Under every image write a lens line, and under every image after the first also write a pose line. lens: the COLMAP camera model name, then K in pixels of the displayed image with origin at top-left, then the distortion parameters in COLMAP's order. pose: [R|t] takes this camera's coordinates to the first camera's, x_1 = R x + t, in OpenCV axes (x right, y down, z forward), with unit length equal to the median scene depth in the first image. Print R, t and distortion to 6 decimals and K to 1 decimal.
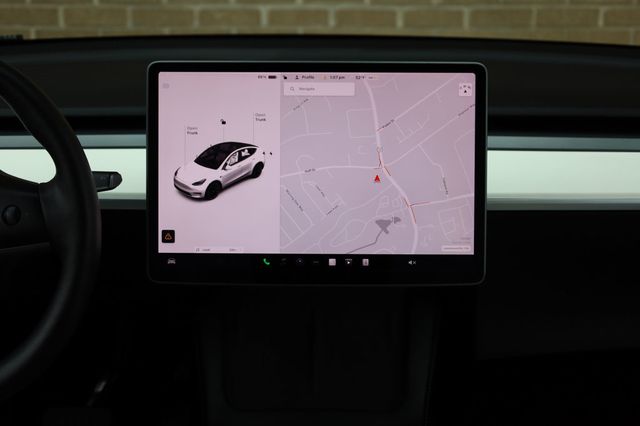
lens RADIAL K [[967.3, 0, 320.0], [0, 967.3, 213.0], [0, 0, 1]] dist [0.010036, 0.107612]
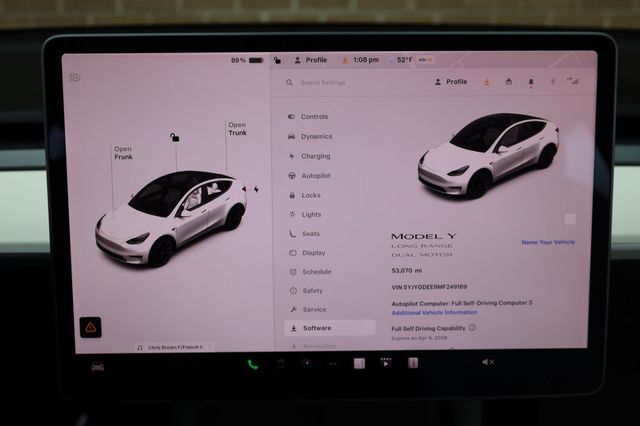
lens RADIAL K [[652.0, 0, 323.6], [0, 652.0, 216.8], [0, 0, 1]] dist [0.011982, 0.026549]
pose [[0.999855, -0.013045, 0.010904, -0.013477], [0.012205, 0.997201, 0.073762, -0.073920], [-0.011836, -0.073619, 0.997216, 0.593783]]
